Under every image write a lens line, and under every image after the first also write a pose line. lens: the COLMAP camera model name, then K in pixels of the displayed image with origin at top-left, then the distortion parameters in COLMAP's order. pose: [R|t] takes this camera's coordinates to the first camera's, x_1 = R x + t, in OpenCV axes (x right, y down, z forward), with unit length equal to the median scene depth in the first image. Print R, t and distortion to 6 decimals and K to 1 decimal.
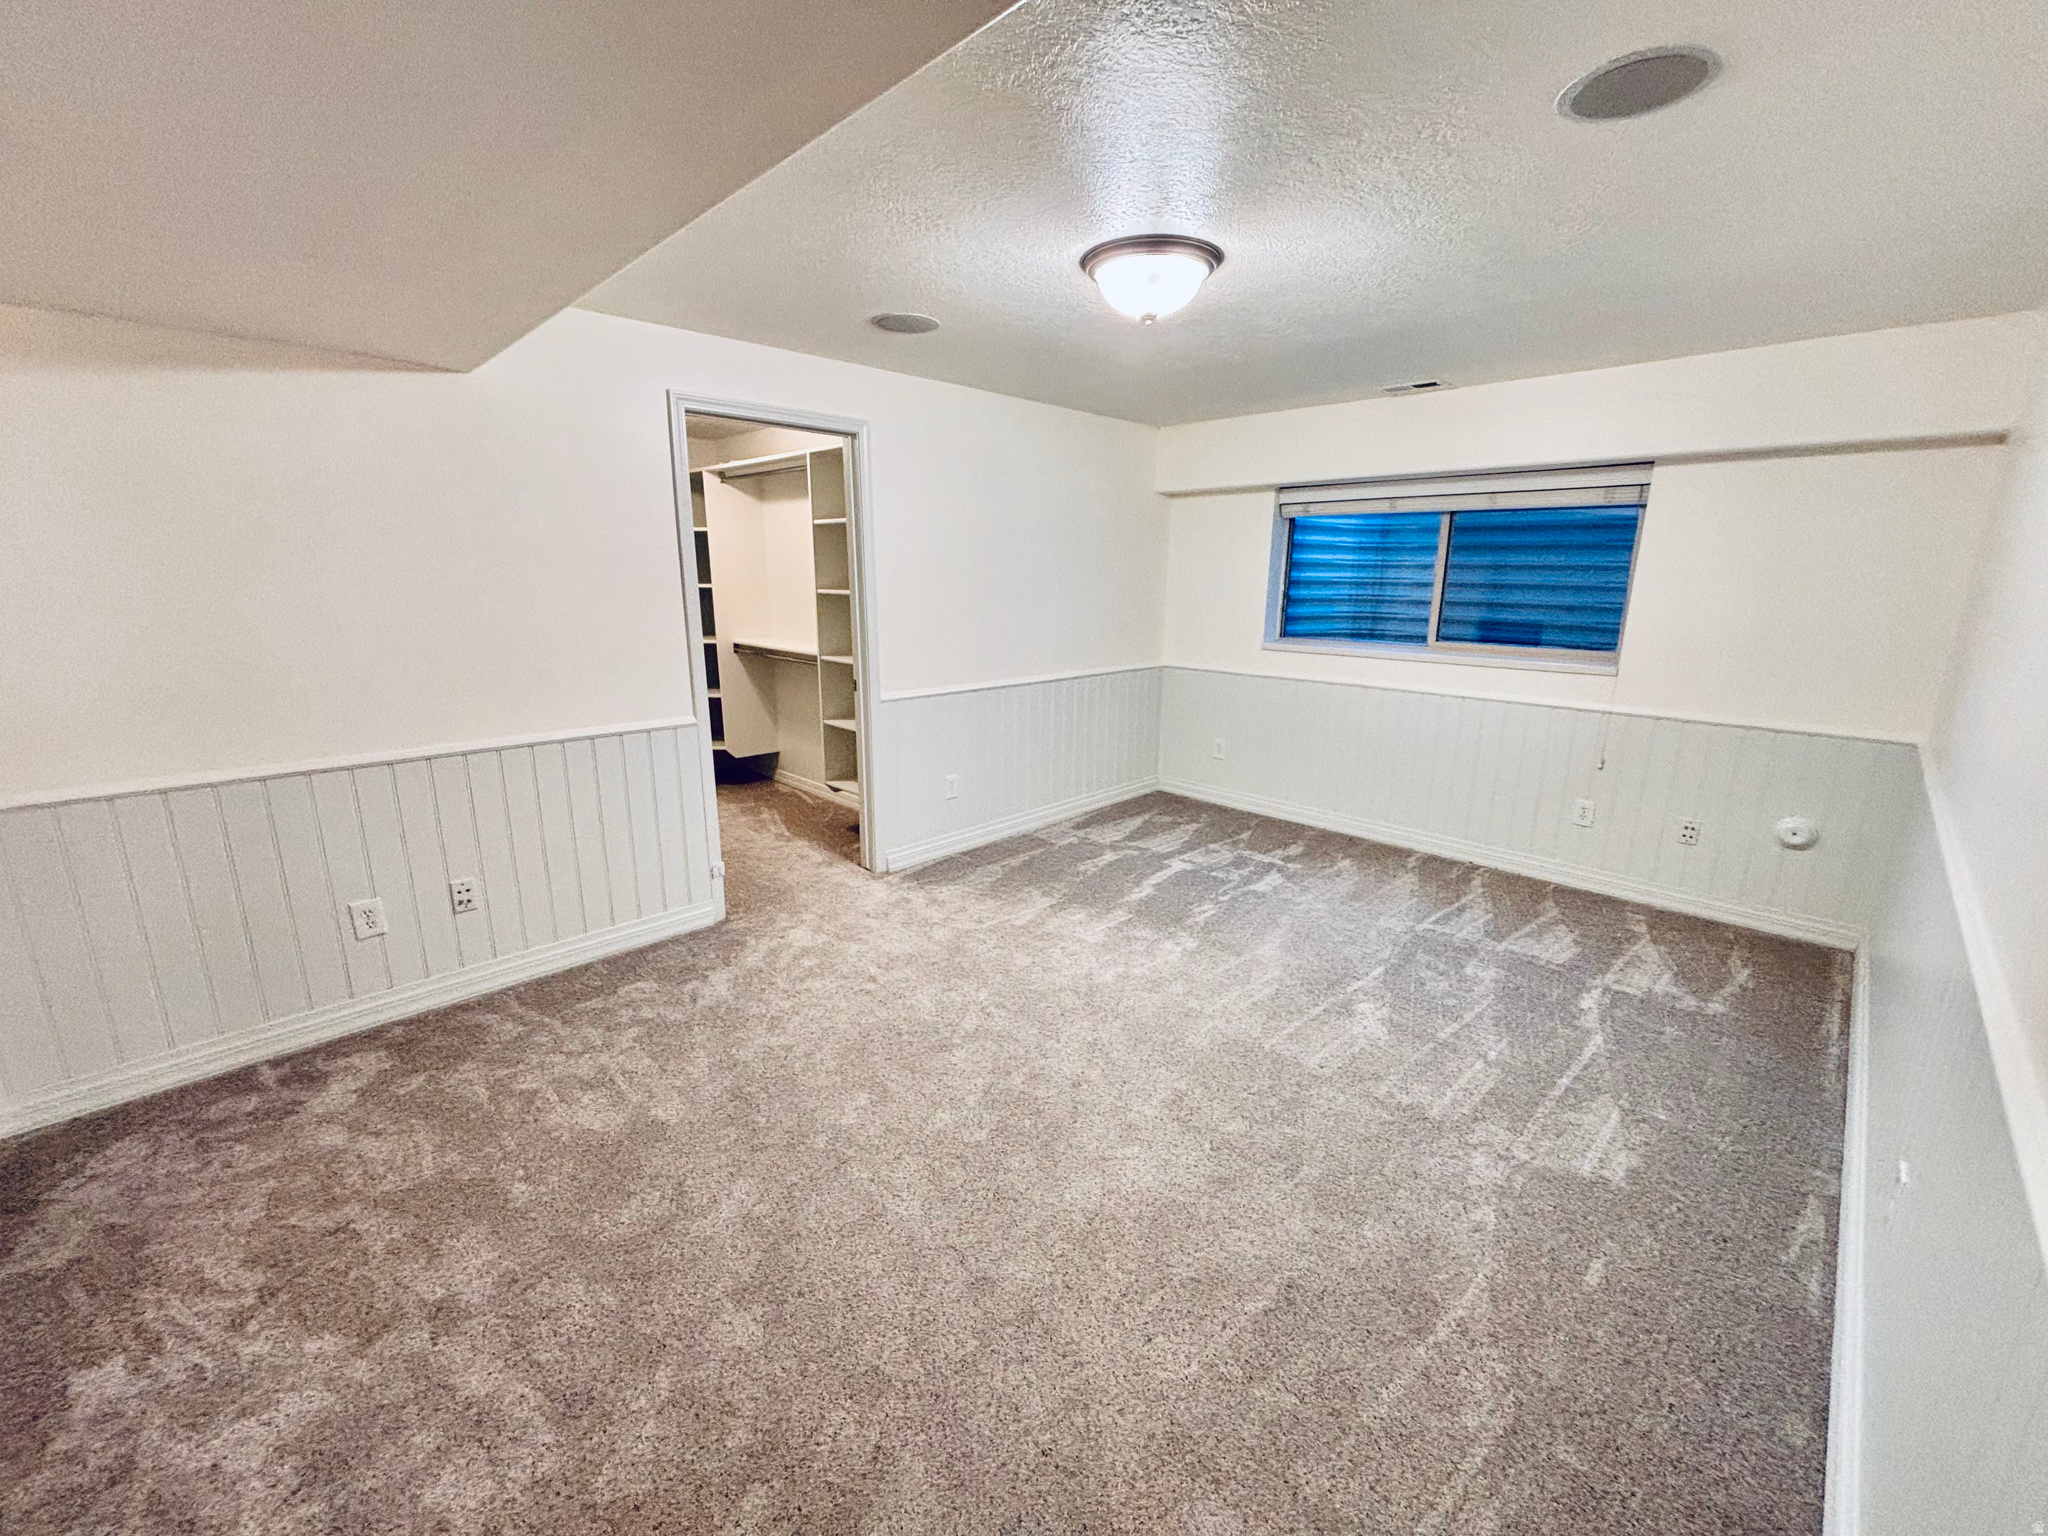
lens RADIAL K [[826.5, 0, 1020.2], [0, 826.5, 762.7], [0, 0, 1]] dist [0.006235, -0.000099]
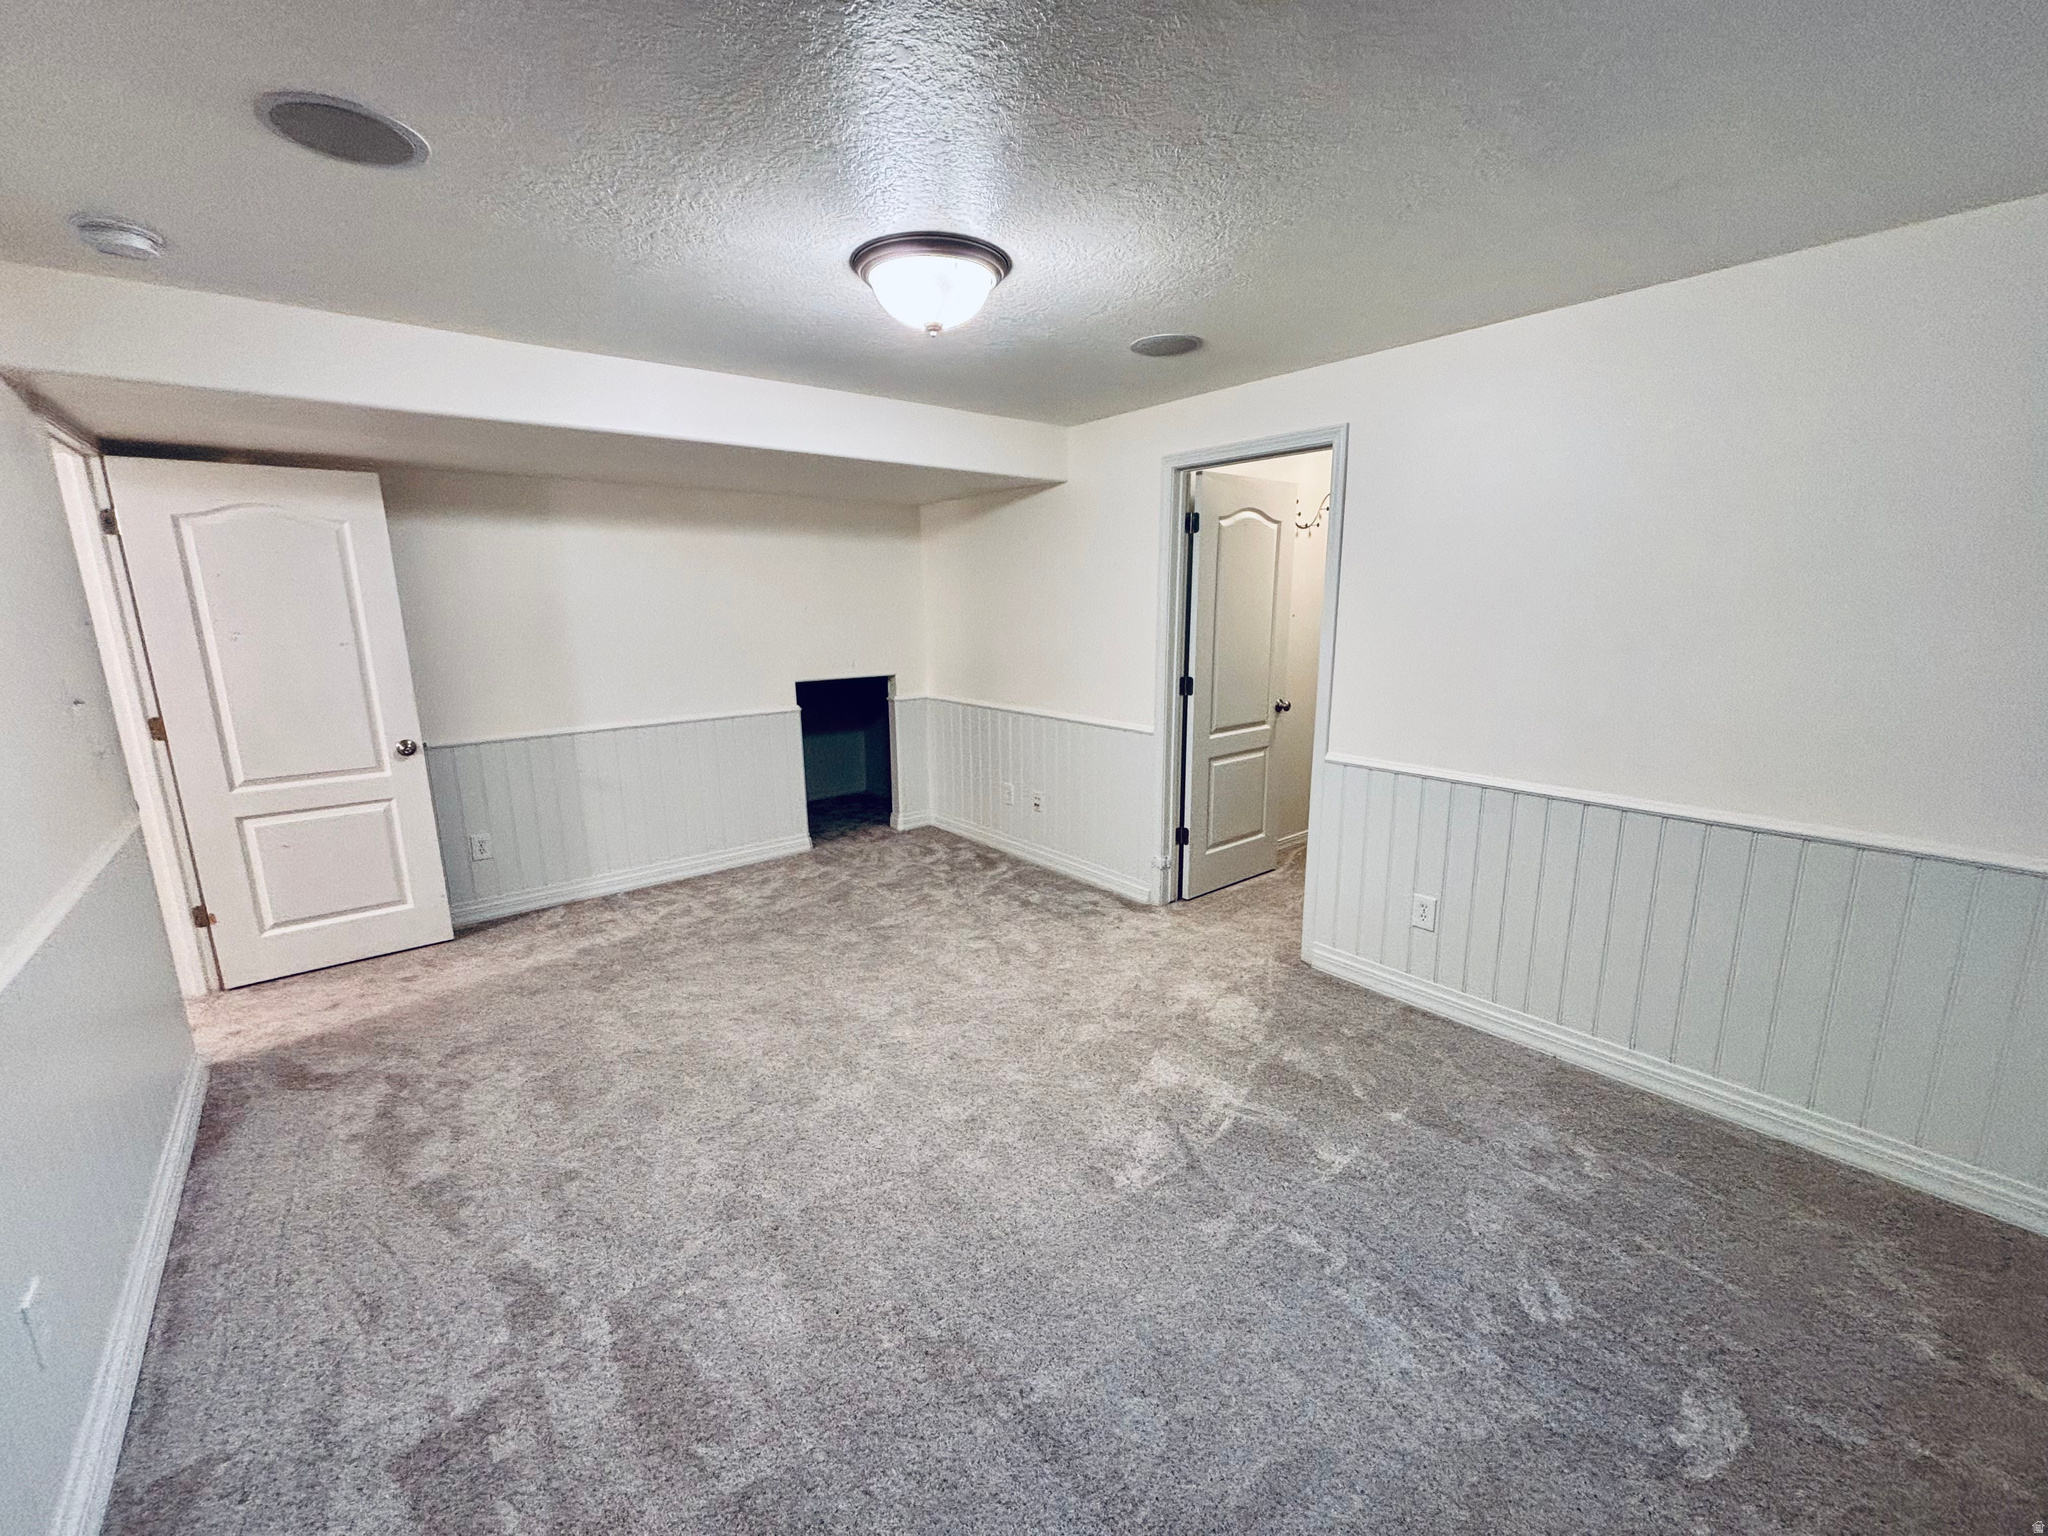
lens RADIAL K [[826.5, 0, 1024.1], [0, 826.5, 767.3], [0, 0, 1]] dist [0.006235, -0.000099]
pose [[-0.074704, 0.190697, -0.978802, 1.058882], [-0.232523, 0.951158, 0.203057, -0.258420], [0.969718, 0.242763, -0.026714, 1.191699]]
